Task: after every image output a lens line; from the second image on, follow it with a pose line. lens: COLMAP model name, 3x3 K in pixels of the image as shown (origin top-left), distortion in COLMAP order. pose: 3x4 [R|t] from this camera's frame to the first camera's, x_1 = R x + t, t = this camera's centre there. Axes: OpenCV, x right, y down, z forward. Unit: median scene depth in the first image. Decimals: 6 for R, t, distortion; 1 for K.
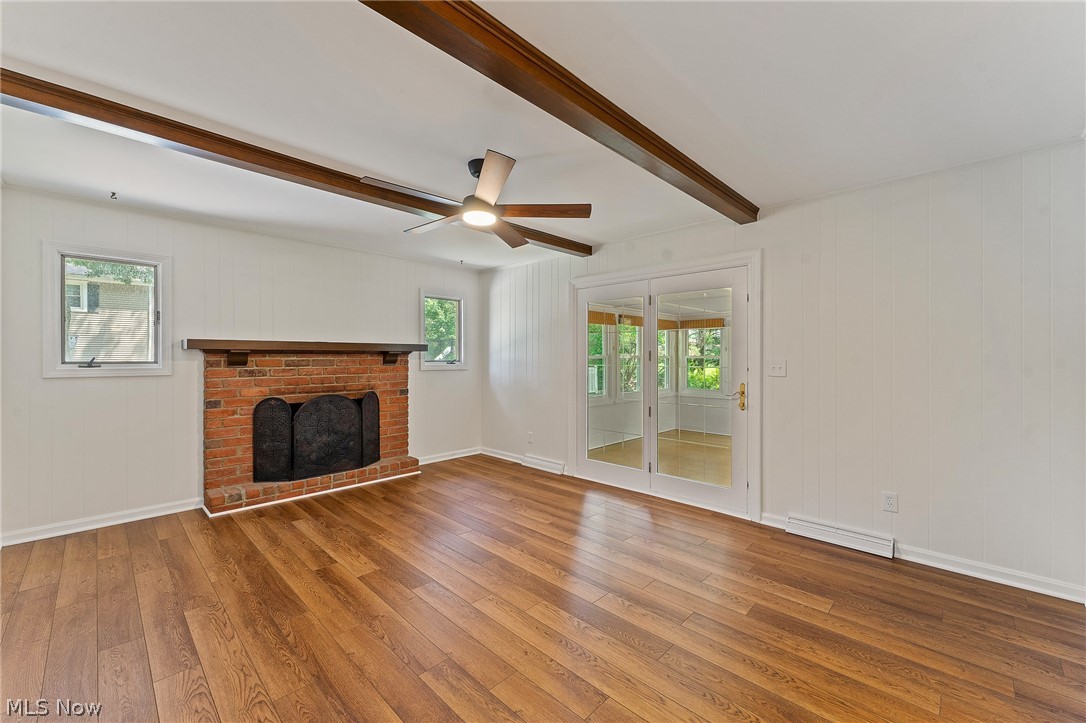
lens RADIAL K [[438.3, 0, 545.9], [0, 438.3, 355.5], [0, 0, 1]] dist [0.000543, -0.000235]
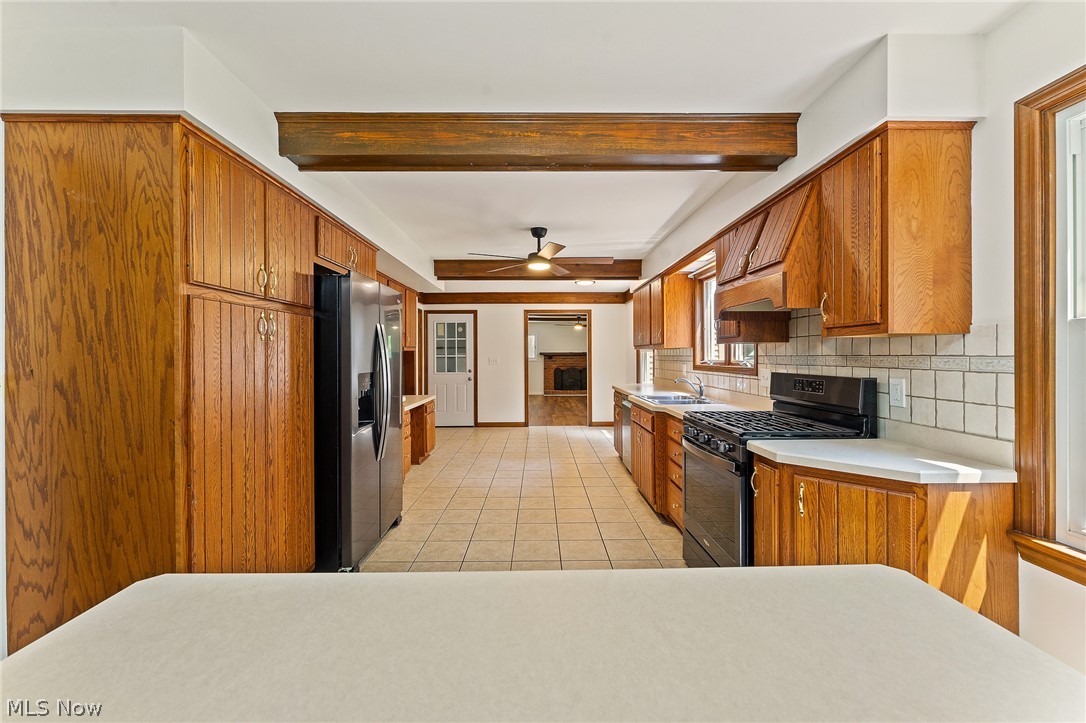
lens RADIAL K [[438.3, 0, 545.9], [0, 438.3, 355.5], [0, 0, 1]] dist [0.000543, -0.000235]
pose [[0.704053, -0.005067, -0.710130, 1.879720], [0.007766, 0.999970, 0.000564, -0.011427], [0.710105, -0.005912, 0.704071, -1.637095]]
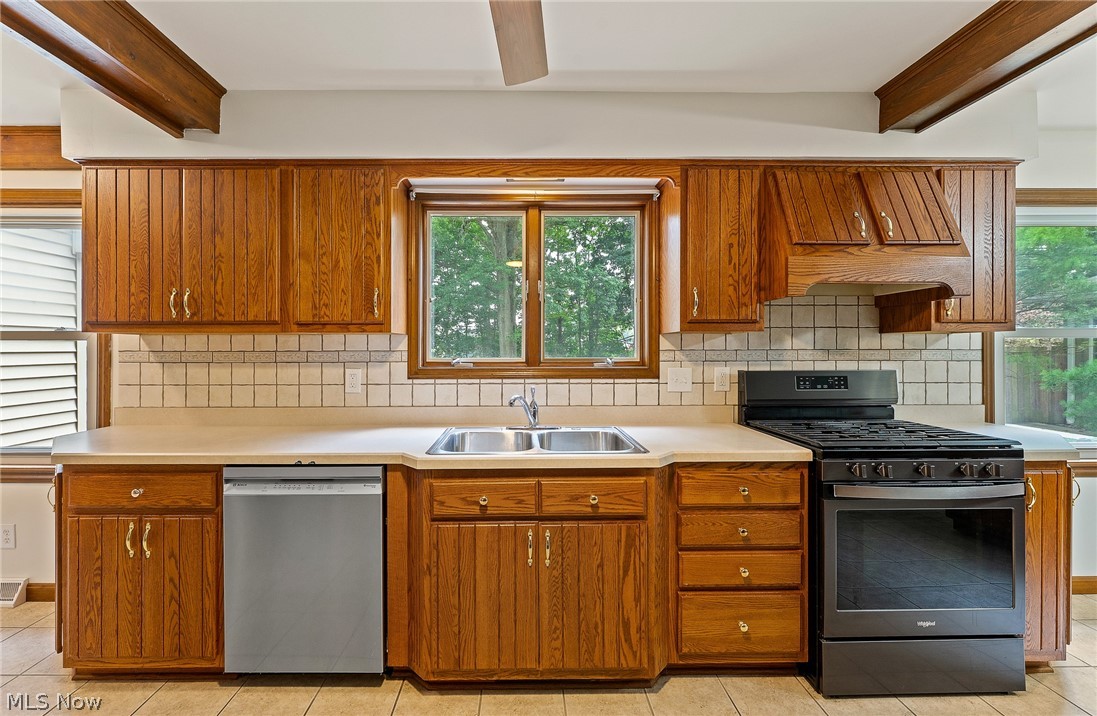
lens RADIAL K [[452.4, 0, 522.9], [0, 452.4, 348.1], [0, 0, 1]] dist [-0.000912, -0.000199]
pose [[0.716749, -0.003160, 0.697324, 1.119718], [0.000516, 0.999992, 0.004001, -0.012236], [-0.697331, -0.002508, 0.716745, -1.149077]]
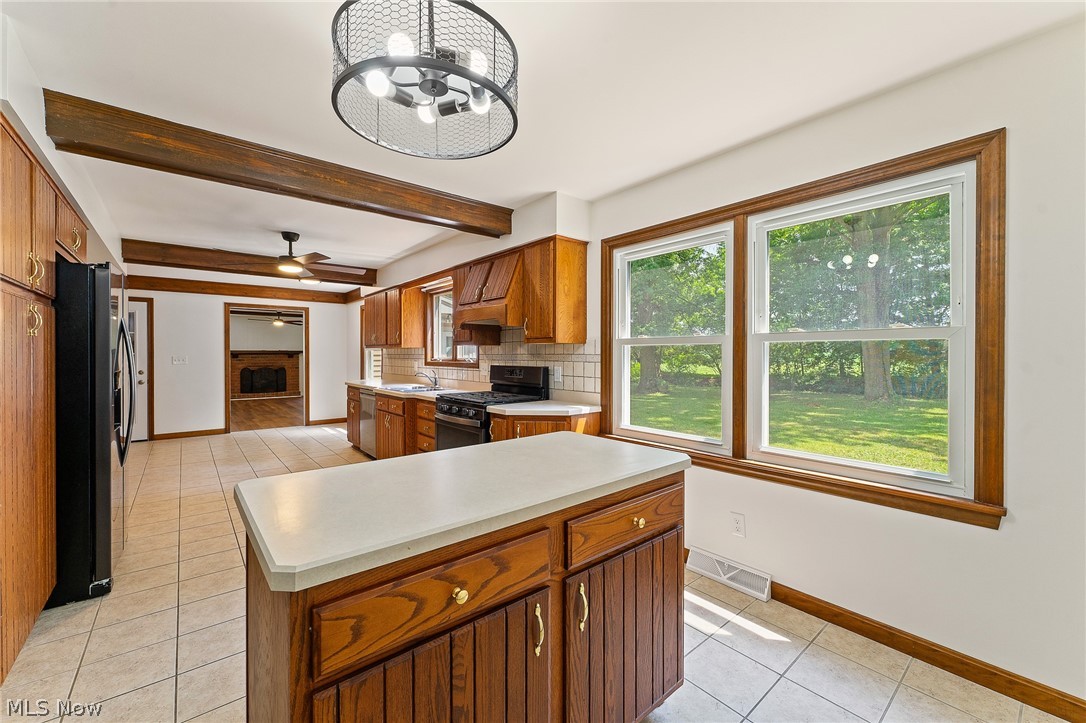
lens RADIAL K [[431.4, 0, 546.0], [0, 431.4, 358.3], [0, 0, 1]] dist [-0.000928, -0.000176]
pose [[0.993918, -0.001311, -0.110116, 1.882417], [0.002788, 0.999908, 0.013256, -0.011564], [0.110089, -0.013482, 0.993830, -1.880876]]
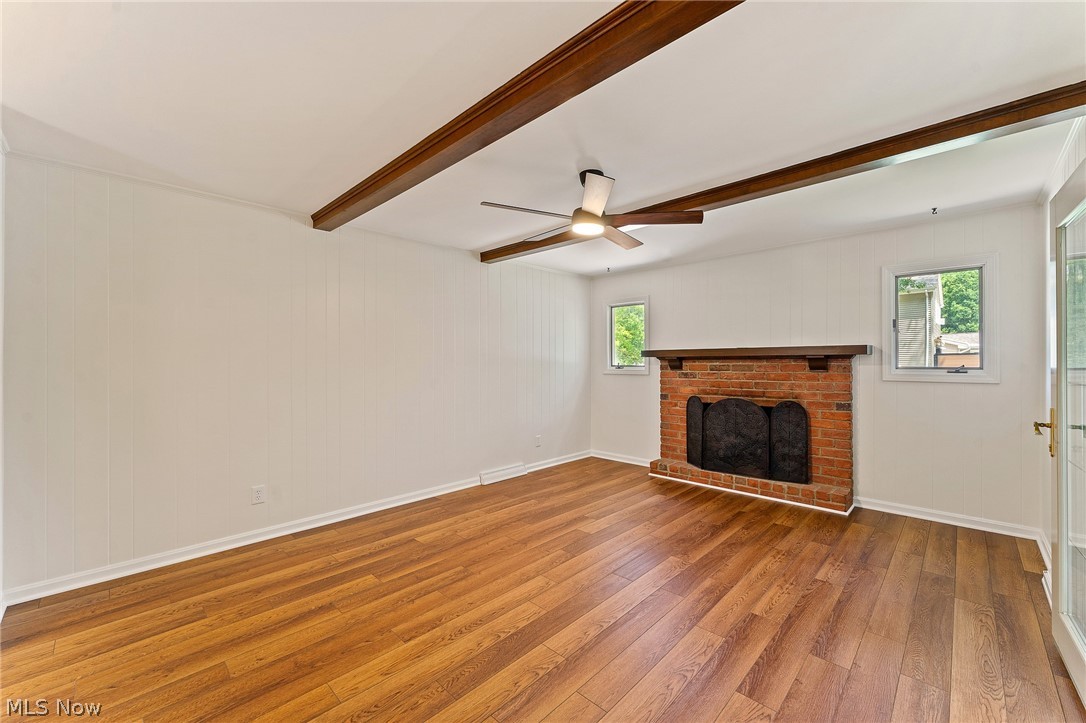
lens RADIAL K [[433.6, 0, 544.7], [0, 433.6, 357.0], [0, 0, 1]] dist [-0.000406, -0.000168]
pose [[-0.006381, -0.014161, -0.999879, 0.552027], [0.004952, 0.999887, -0.014192, 0.003387], [0.999967, -0.005042, -0.006310, 0.571643]]
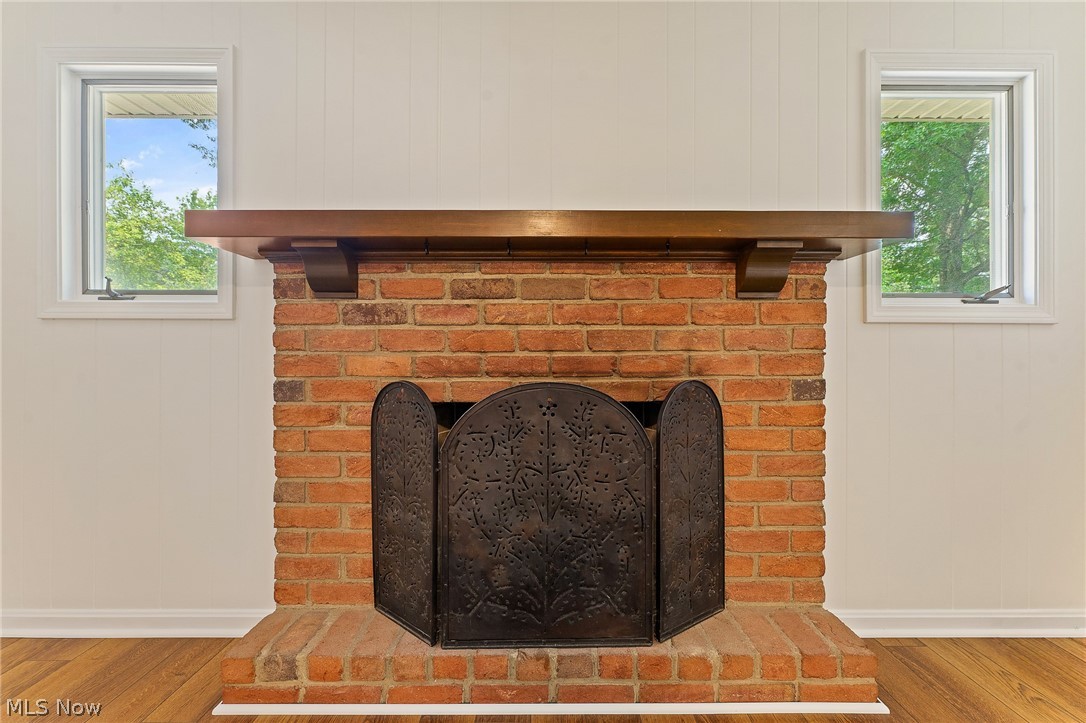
lens RADIAL K [[433.6, 0, 544.7], [0, 433.6, 357.0], [0, 0, 1]] dist [-0.000406, -0.000168]
pose [[0.692789, 0.002447, -0.721136, -0.286480], [0.002424, 0.999981, 0.005722, 0.071302], [0.721137, -0.005712, 0.692769, 0.808960]]
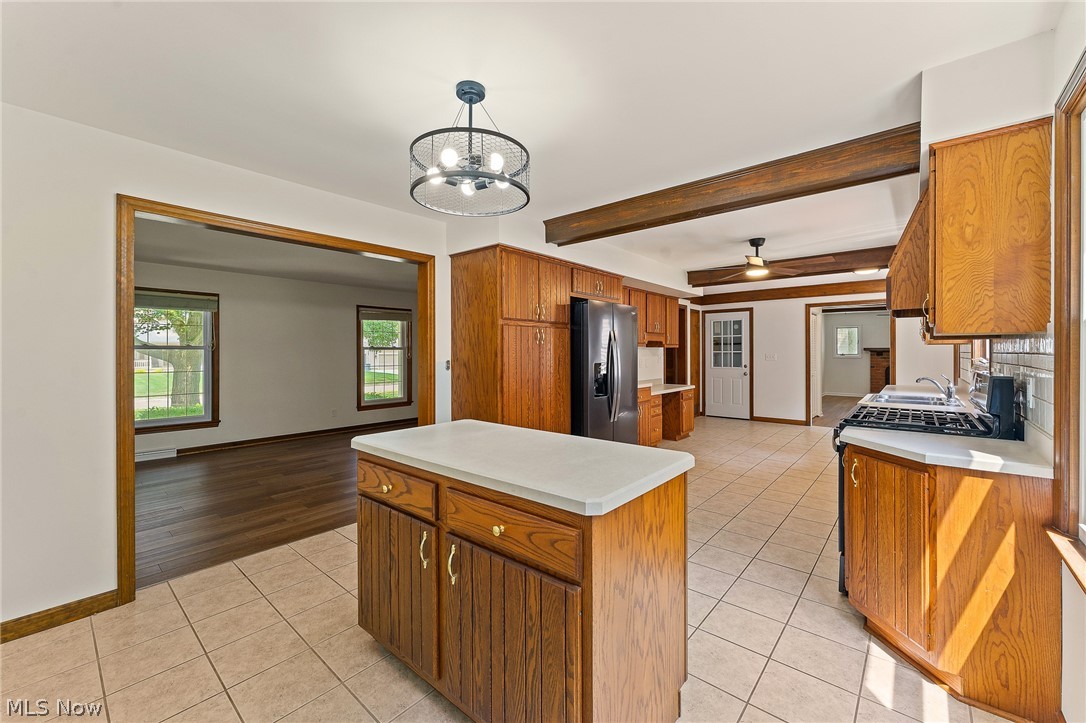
lens RADIAL K [[433.6, 0, 544.7], [0, 433.6, 357.0], [0, 0, 1]] dist [-0.000406, -0.000168]
pose [[0.057991, 0.009636, -0.998271, 2.205710], [0.005318, 0.999936, 0.009961, -0.011825], [0.998303, -0.005887, 0.057936, -1.560270]]
